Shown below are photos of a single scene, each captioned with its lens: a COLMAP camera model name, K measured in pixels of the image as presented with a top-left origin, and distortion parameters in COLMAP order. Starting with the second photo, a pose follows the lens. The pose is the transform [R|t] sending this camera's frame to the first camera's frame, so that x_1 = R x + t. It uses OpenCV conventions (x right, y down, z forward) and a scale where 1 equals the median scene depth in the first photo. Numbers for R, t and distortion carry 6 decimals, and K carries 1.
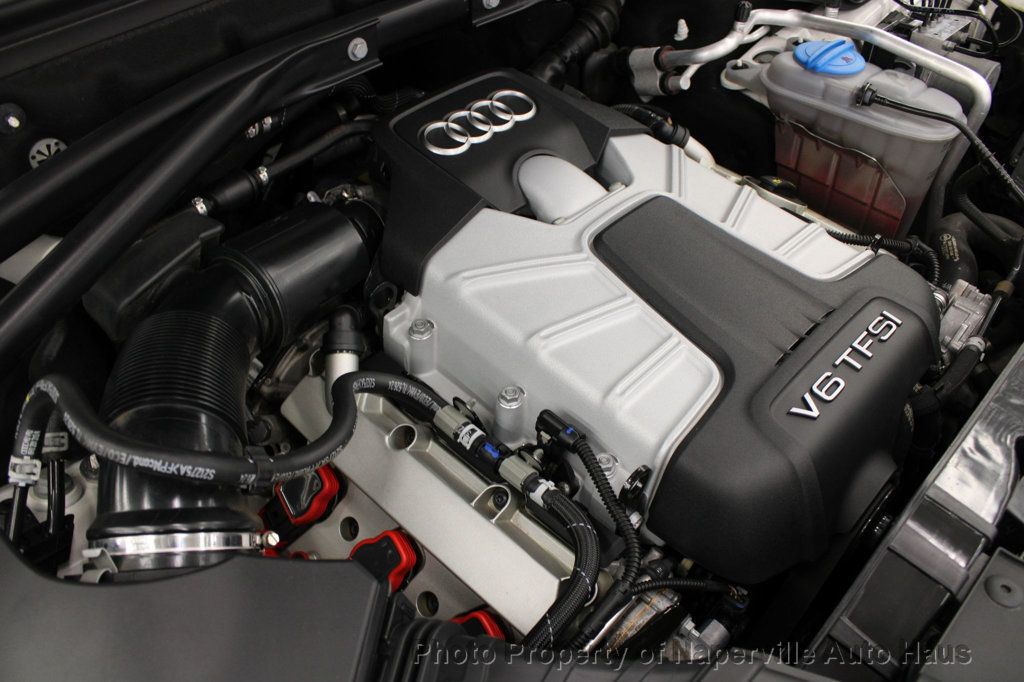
lens RADIAL K [[854.2, 0, 512.0], [0, 854.2, 341.0], [0, 0, 1]] dist [-0.155183, 0.108652]
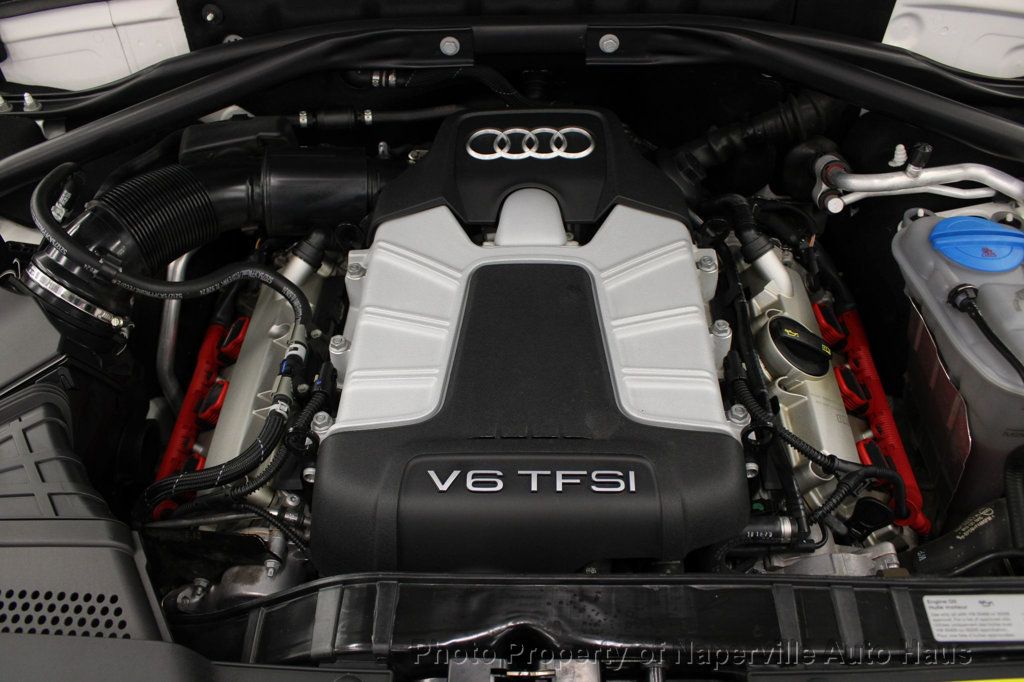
lens RADIAL K [[854.2, 0, 512.0], [0, 854.2, 341.0], [0, 0, 1]] dist [-0.155183, 0.108652]
pose [[0.685634, 0.487735, -0.540390, 0.769239], [-0.479181, 0.861226, 0.169337, -0.246865], [0.547989, 0.142841, 0.824199, 0.133350]]
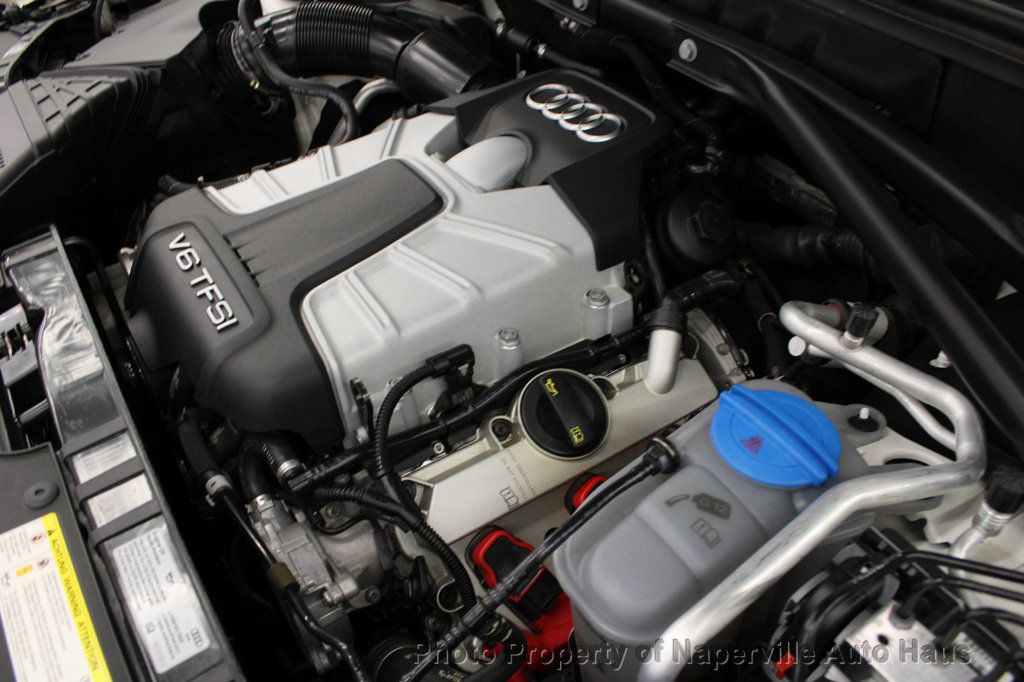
lens RADIAL K [[854.2, 0, 512.0], [0, 854.2, 341.0], [0, 0, 1]] dist [-0.155183, 0.108652]
pose [[-0.226311, 0.630936, -0.742094, 1.104585], [-0.661463, 0.459706, 0.592569, -0.816879], [0.715018, 0.624972, 0.313304, 0.910338]]
